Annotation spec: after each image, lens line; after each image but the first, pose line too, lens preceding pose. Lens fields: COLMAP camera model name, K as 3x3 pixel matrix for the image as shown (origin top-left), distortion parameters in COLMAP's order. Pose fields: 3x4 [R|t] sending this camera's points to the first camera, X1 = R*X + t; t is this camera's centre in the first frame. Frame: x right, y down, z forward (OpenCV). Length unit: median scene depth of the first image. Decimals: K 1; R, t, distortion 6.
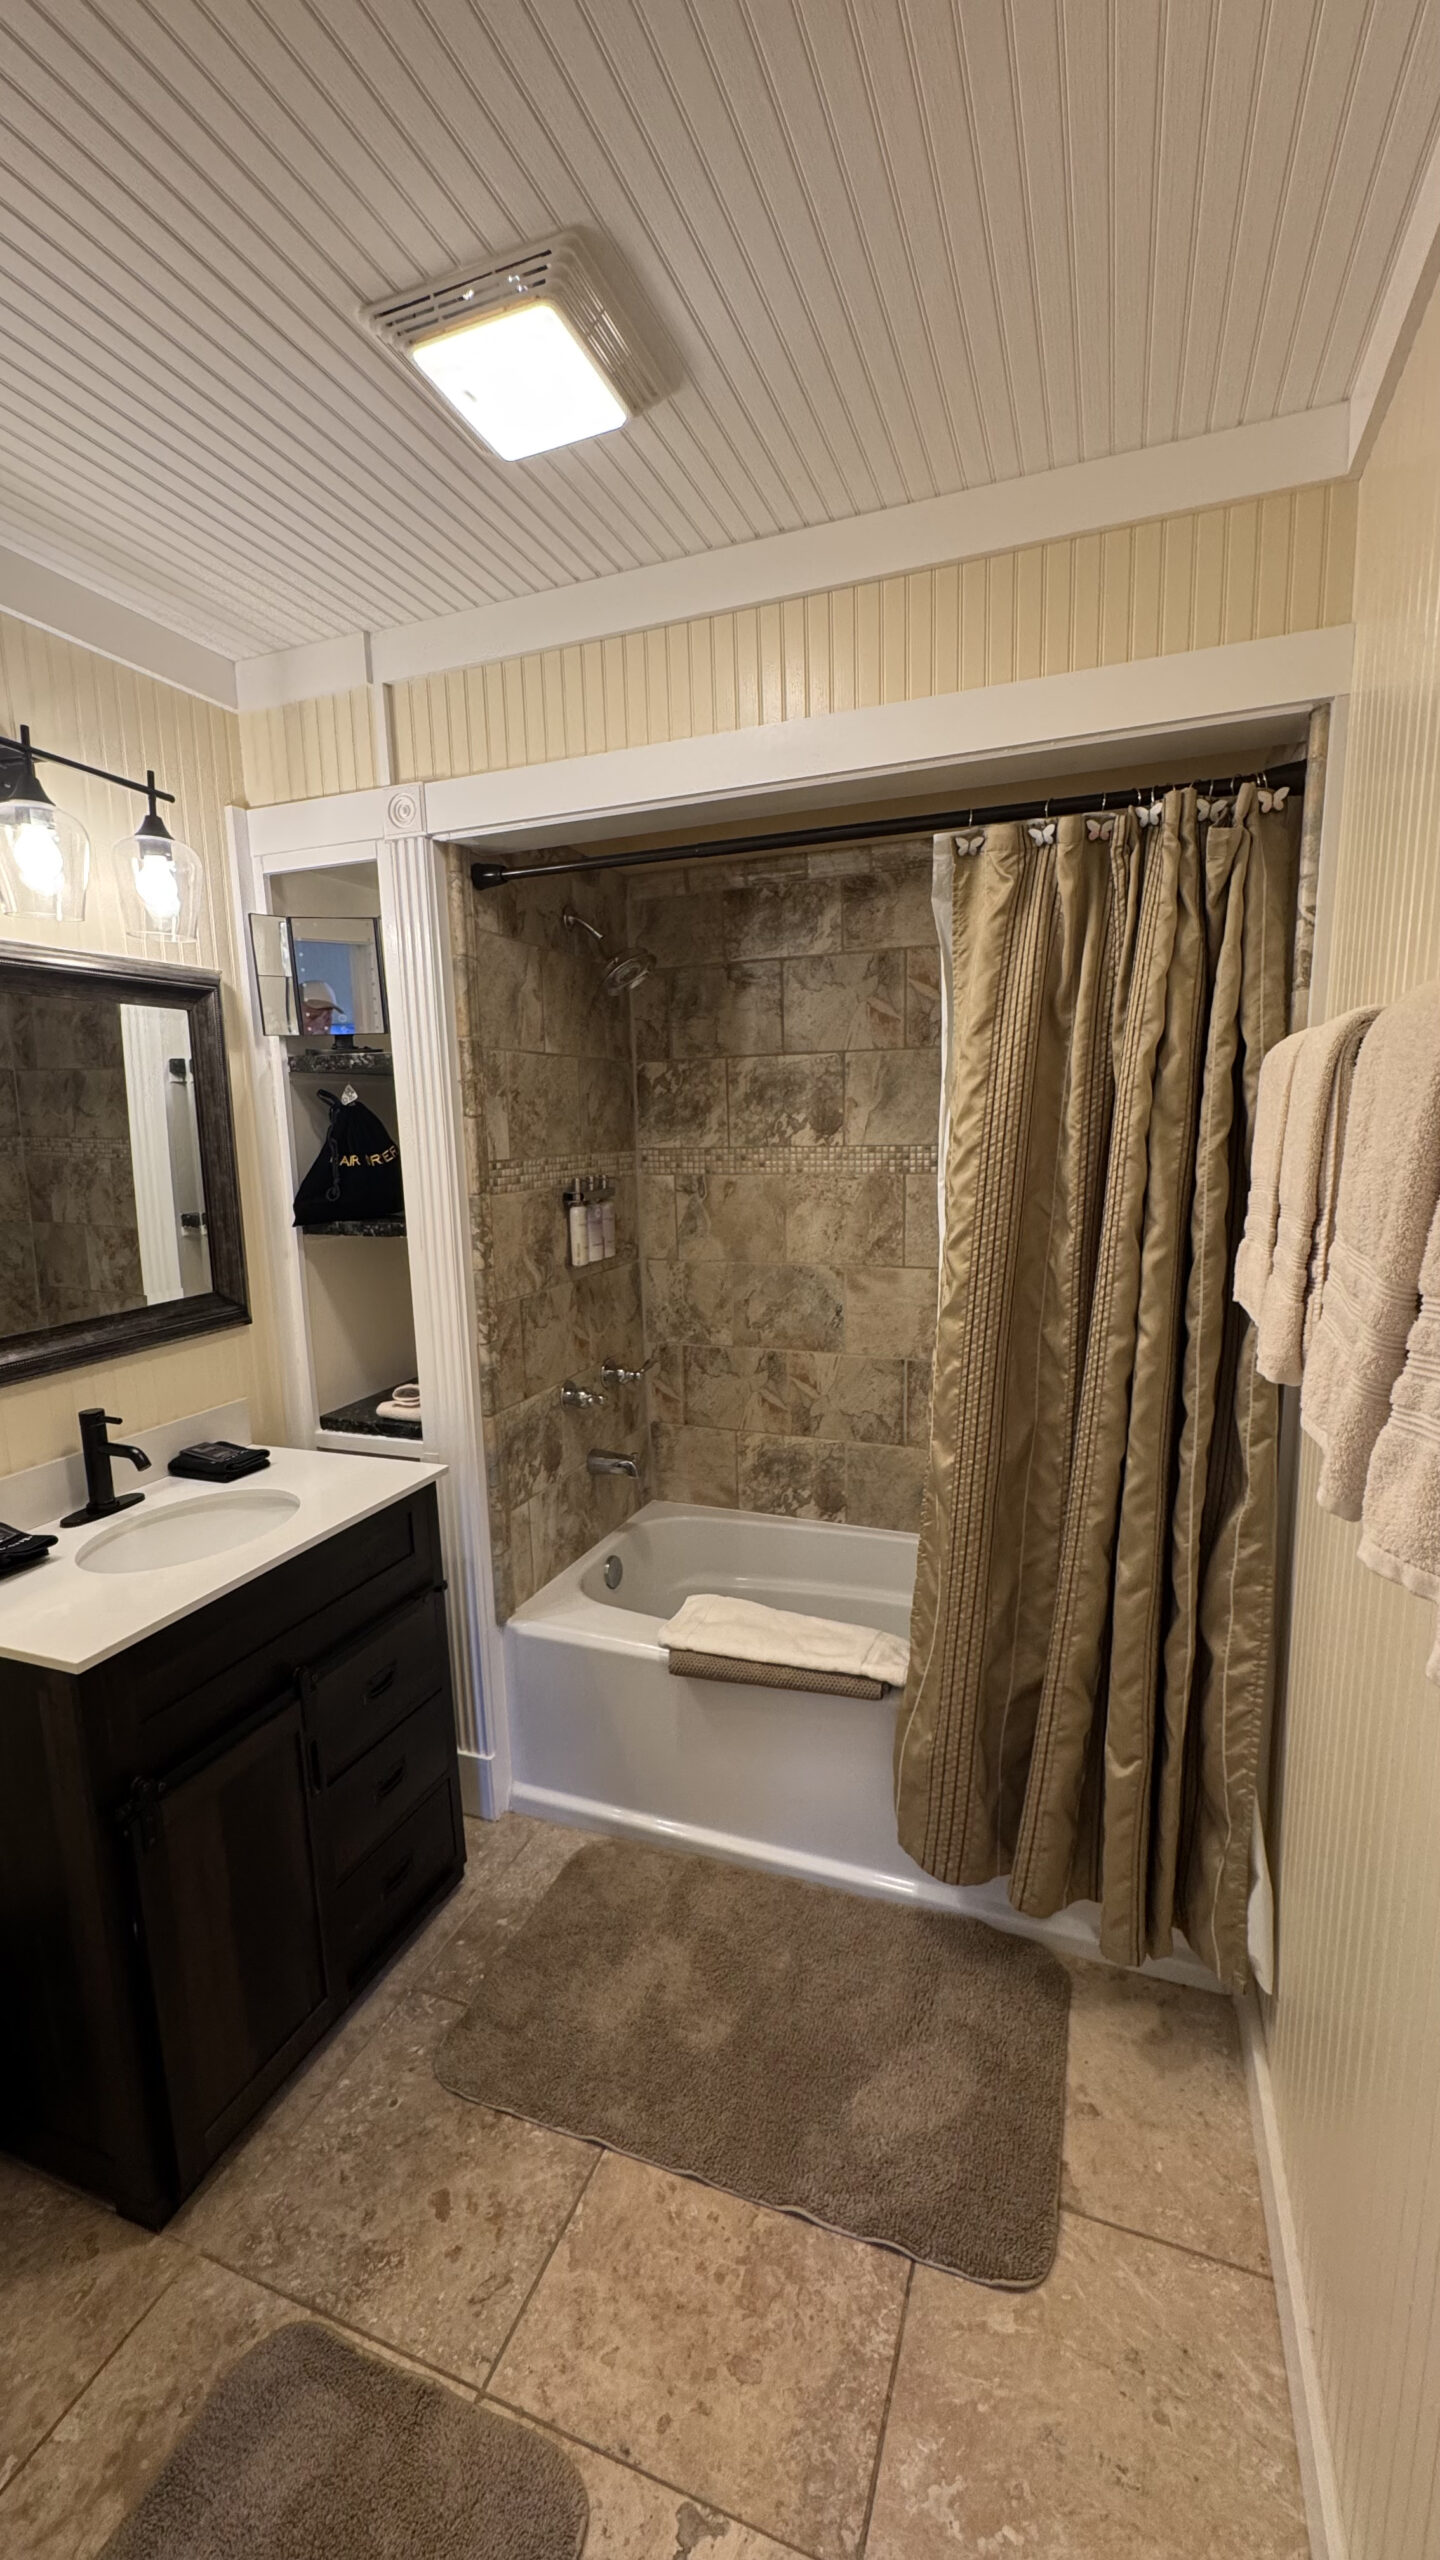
lens RADIAL K [[1026.2, 0, 725.2], [0, 1026.2, 1283.6], [0, 0, 1]] dist [-0.003602, 0.000645]
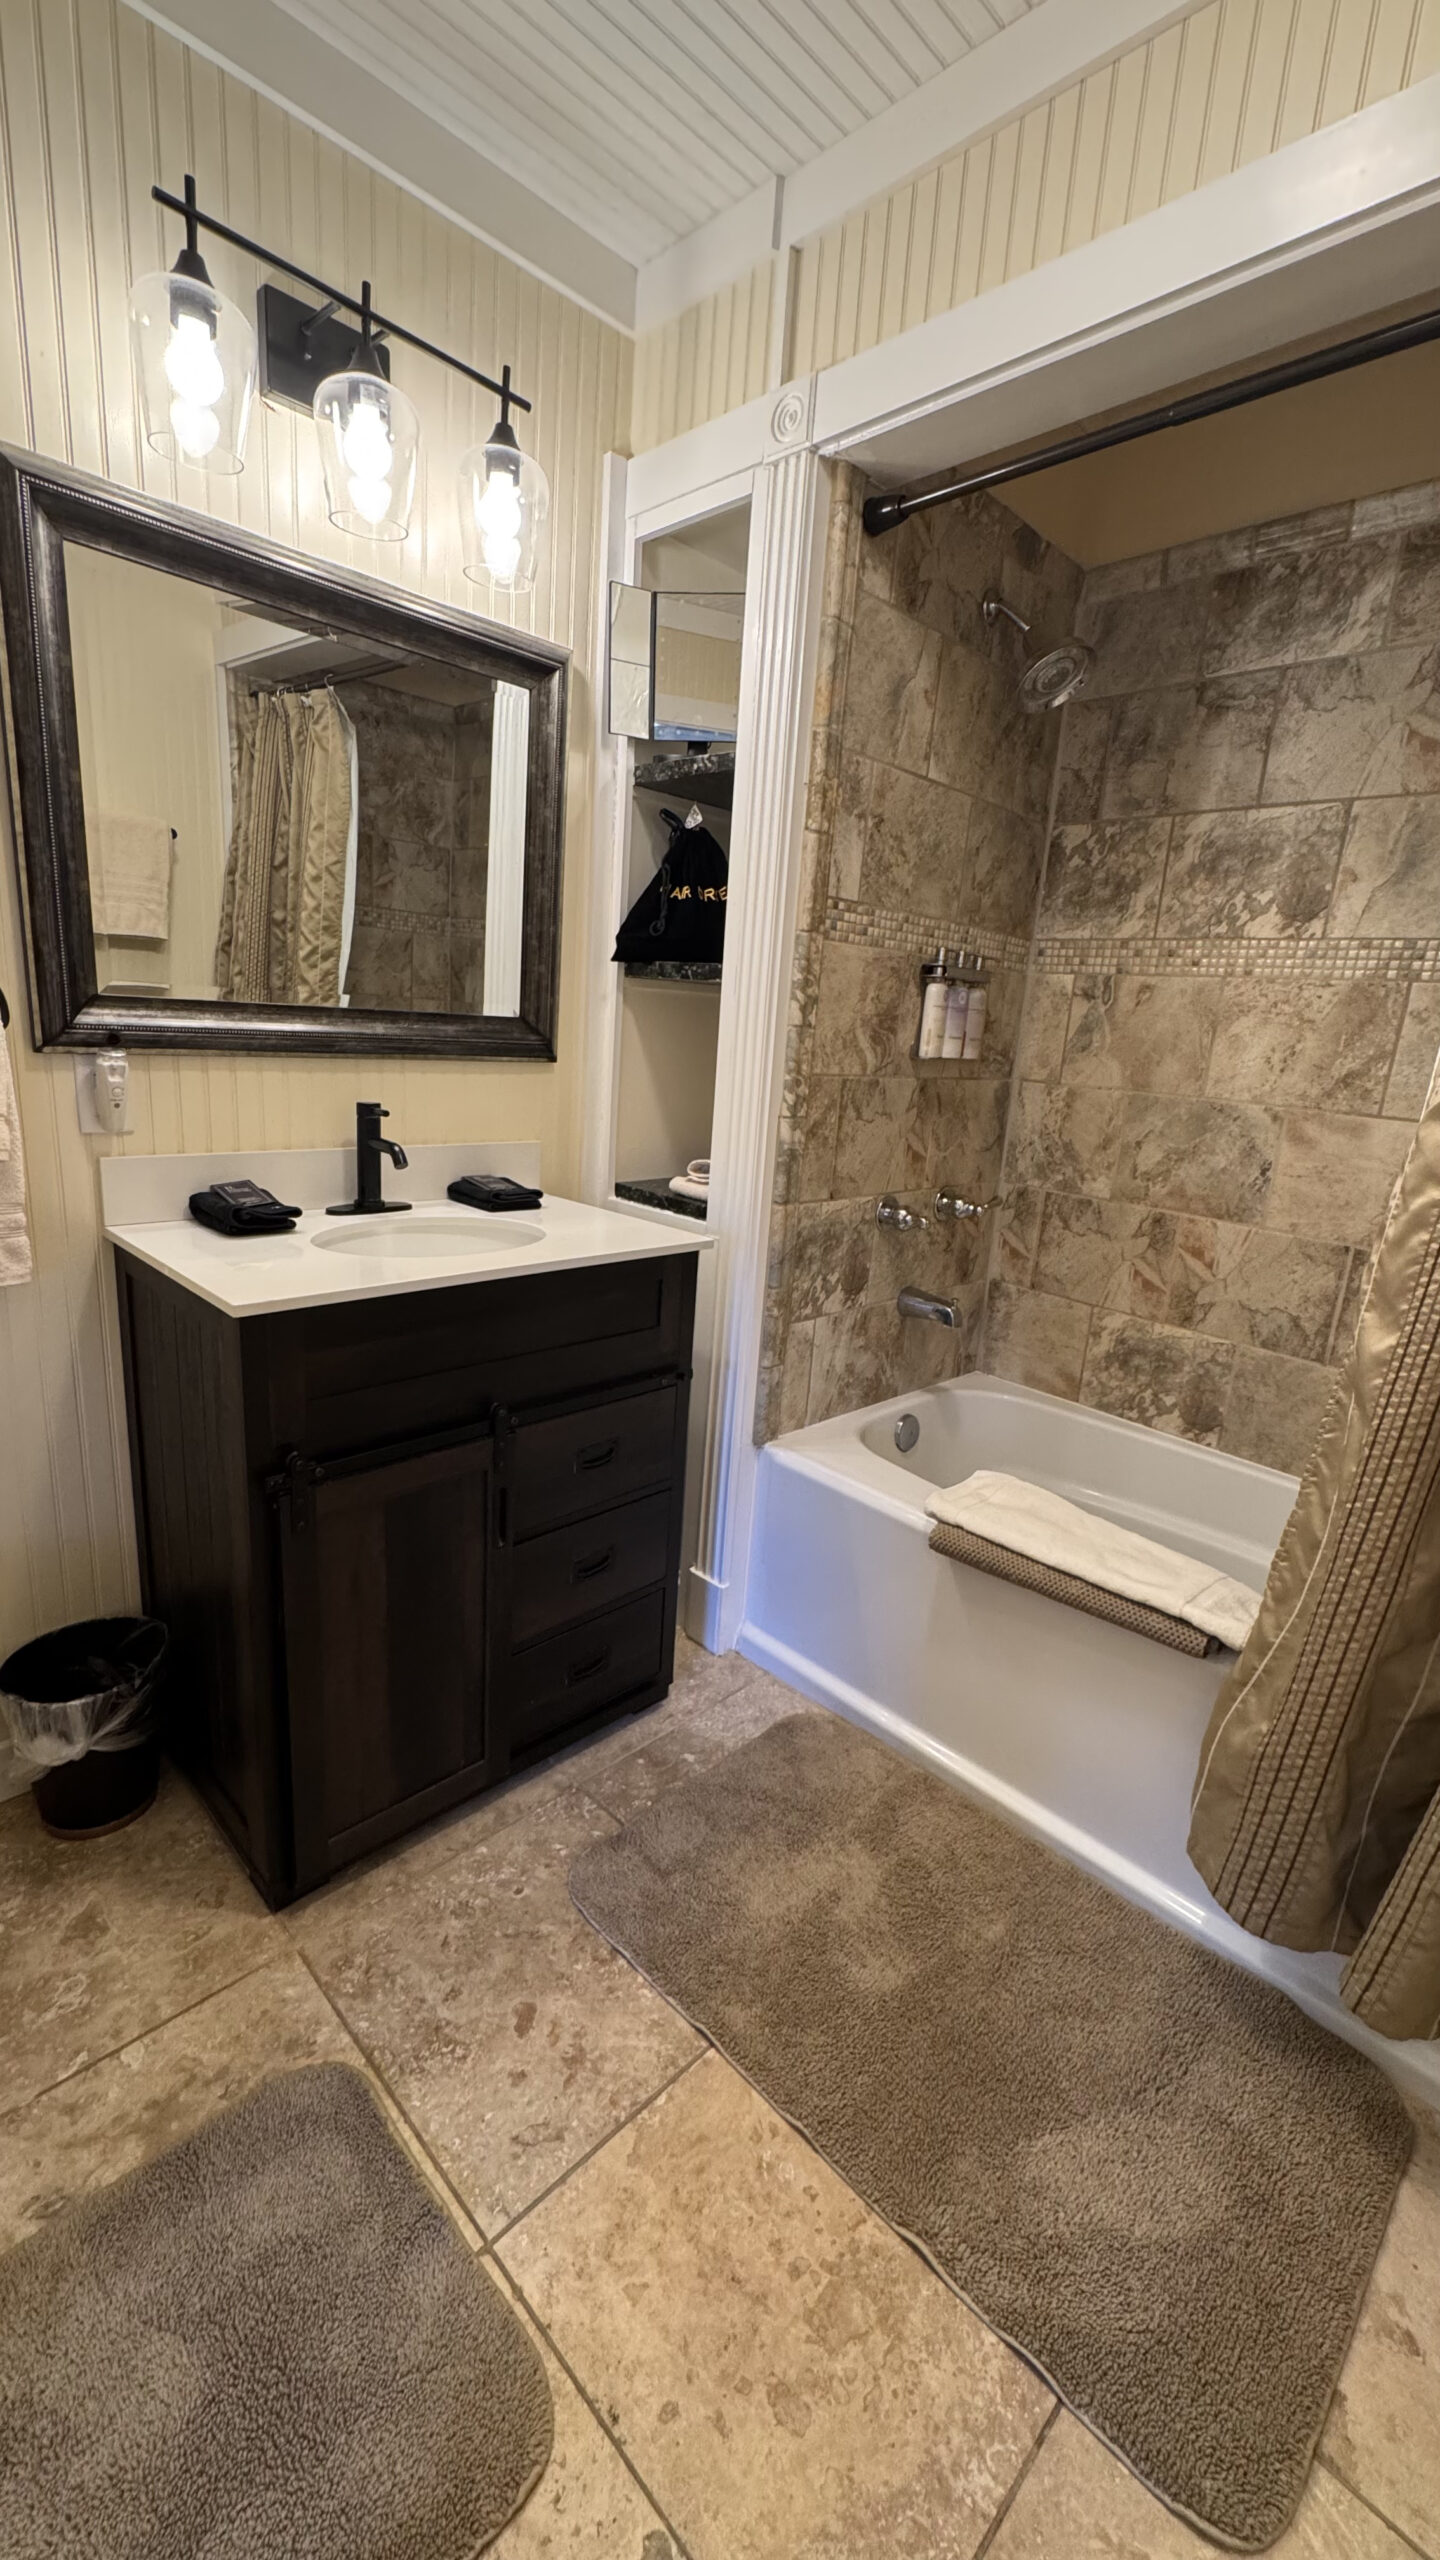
lens RADIAL K [[1026.2, 0, 721.5], [0, 1026.2, 1287.2], [0, 0, 1]] dist [-0.003602, 0.000645]
pose [[0.907486, 0.189022, -0.375152, 0.064439], [-0.156720, 0.980909, 0.115132, 0.117321], [0.389753, -0.045687, 0.919786, 0.213489]]
